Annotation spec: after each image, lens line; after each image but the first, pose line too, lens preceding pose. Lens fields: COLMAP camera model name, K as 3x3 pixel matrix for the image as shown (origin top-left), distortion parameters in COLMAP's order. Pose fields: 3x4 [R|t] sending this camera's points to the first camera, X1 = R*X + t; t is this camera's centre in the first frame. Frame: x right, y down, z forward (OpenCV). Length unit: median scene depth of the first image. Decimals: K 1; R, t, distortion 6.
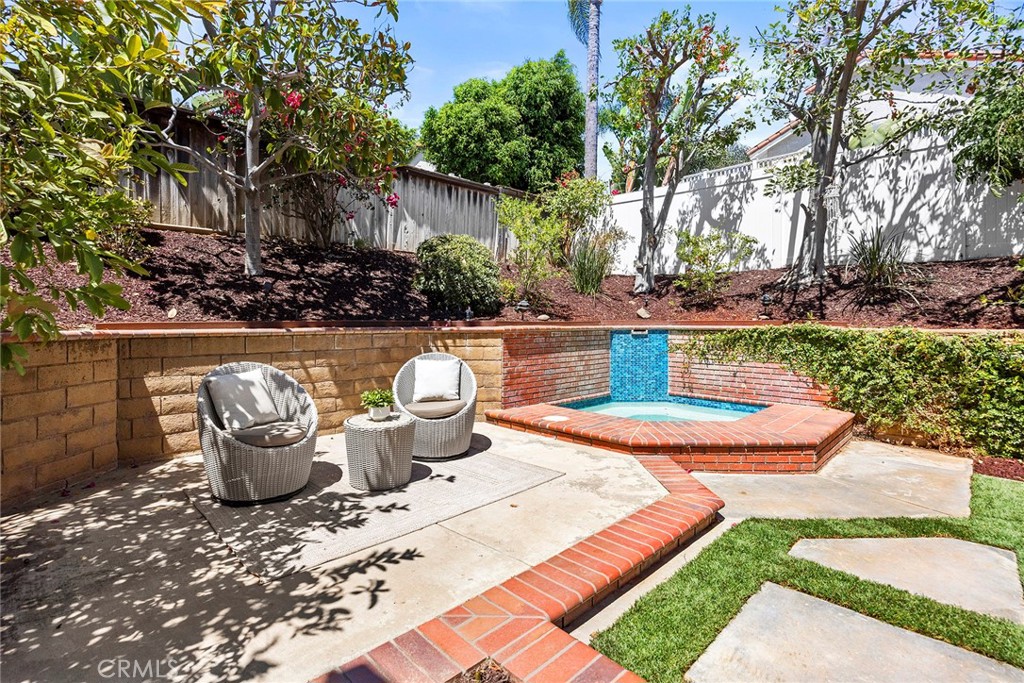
lens RADIAL K [[481.7, 0, 515.6], [0, 481.7, 322.4], [0, 0, 1]] dist [-0.026799, 0.000370]
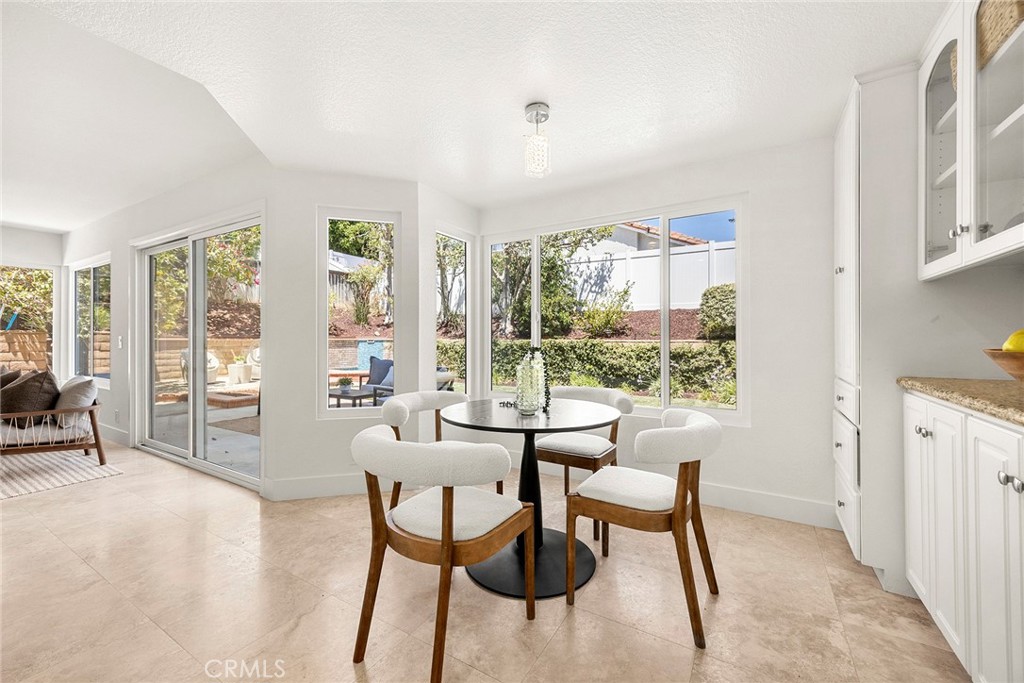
lens RADIAL K [[410.2, 0, 514.3], [0, 410.2, 334.7], [0, 0, 1]] dist [-0.001278, -0.000221]
pose [[0.970009, 0.004230, 0.243030, 0.533760], [-0.001524, 0.999935, -0.011322, 0.010652], [-0.243062, 0.010612, 0.969953, -1.363276]]
